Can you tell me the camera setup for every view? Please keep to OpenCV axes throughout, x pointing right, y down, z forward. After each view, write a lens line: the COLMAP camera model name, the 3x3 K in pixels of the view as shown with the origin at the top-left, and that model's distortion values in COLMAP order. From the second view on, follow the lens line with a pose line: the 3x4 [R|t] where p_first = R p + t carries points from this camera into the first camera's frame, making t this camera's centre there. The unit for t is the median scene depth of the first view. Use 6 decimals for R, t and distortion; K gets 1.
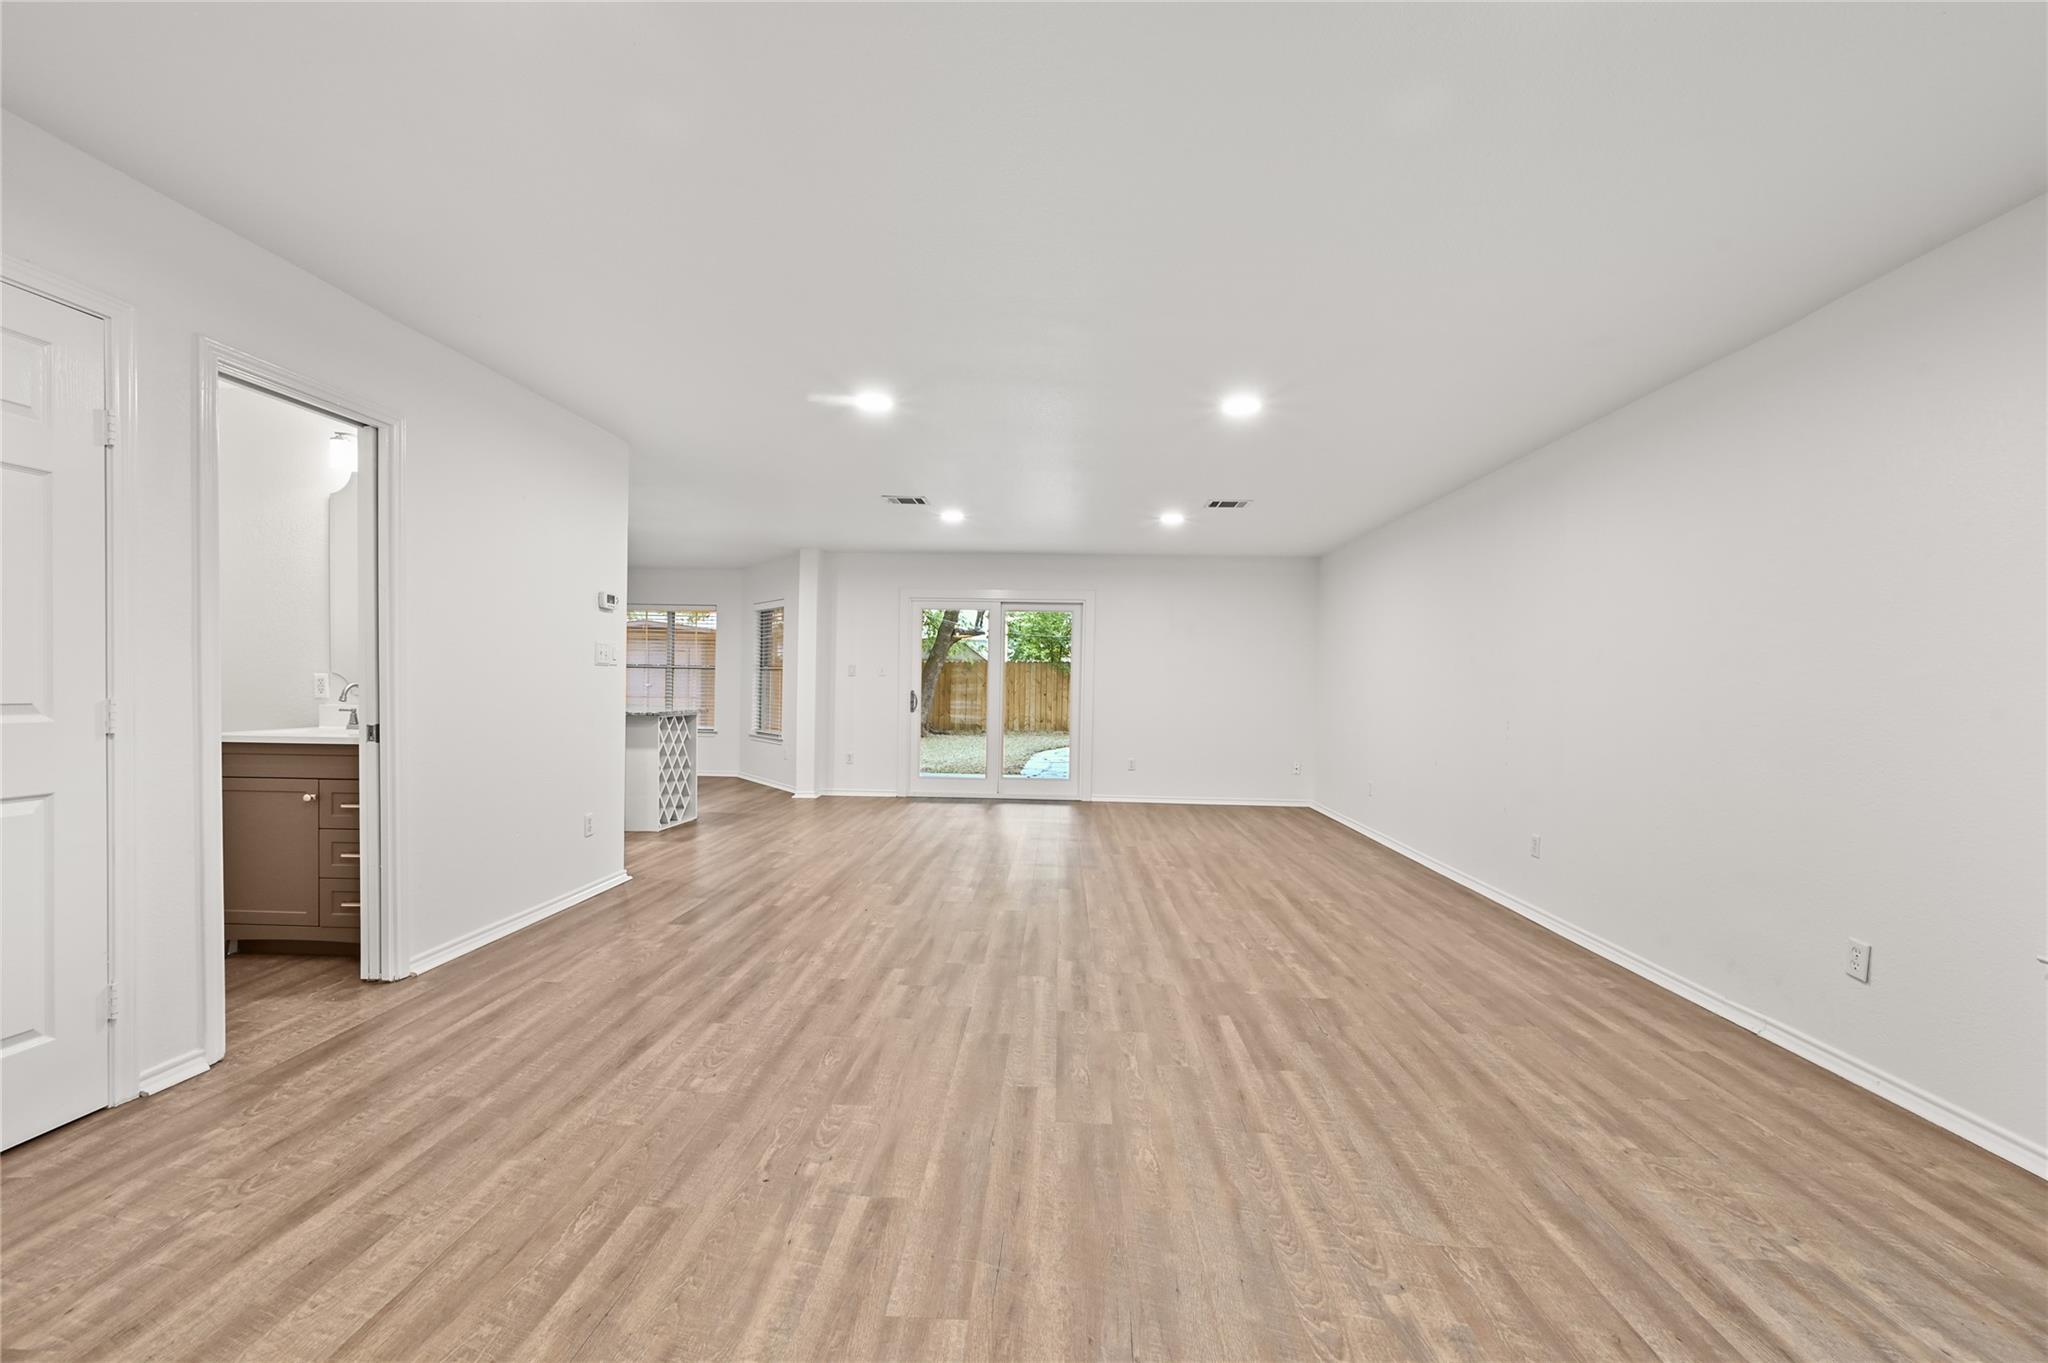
lens RADIAL K [[825.6, 0, 1030.3], [0, 825.6, 699.7], [0, 0, 1]] dist [-0.000298, 0.000395]
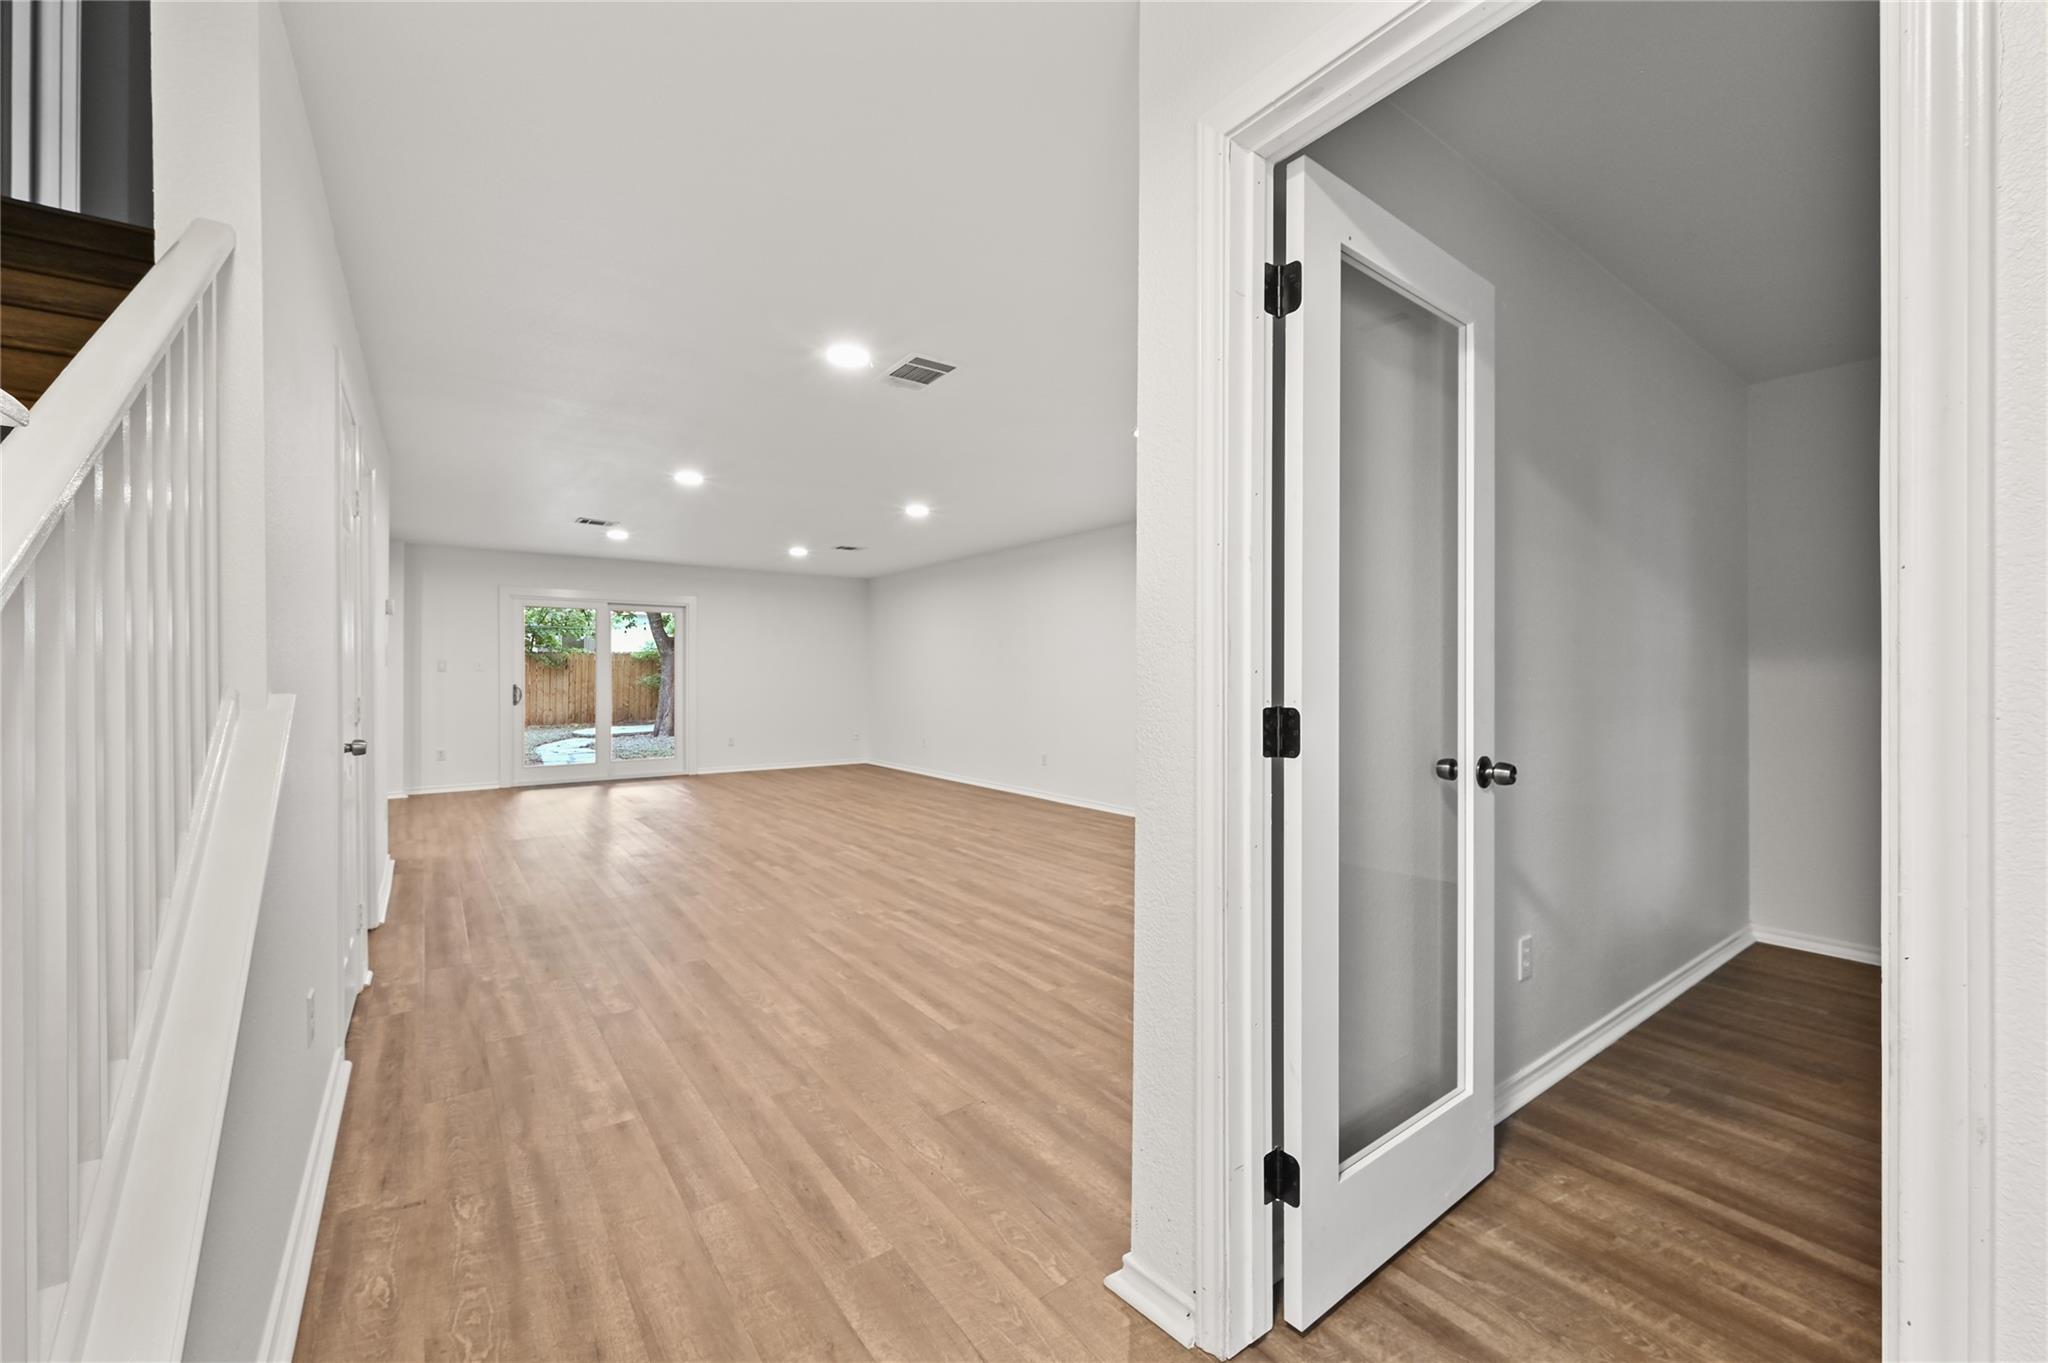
lens RADIAL K [[811.3, 0, 1025.5], [0, 811.3, 682.3], [0, 0, 1]] dist [-0.000859, 0.000618]
pose [[0.778990, -0.022387, 0.626636, -0.763000], [0.026118, 0.999654, 0.003244, -0.000818], [-0.626492, 0.013839, 0.779305, -0.535691]]
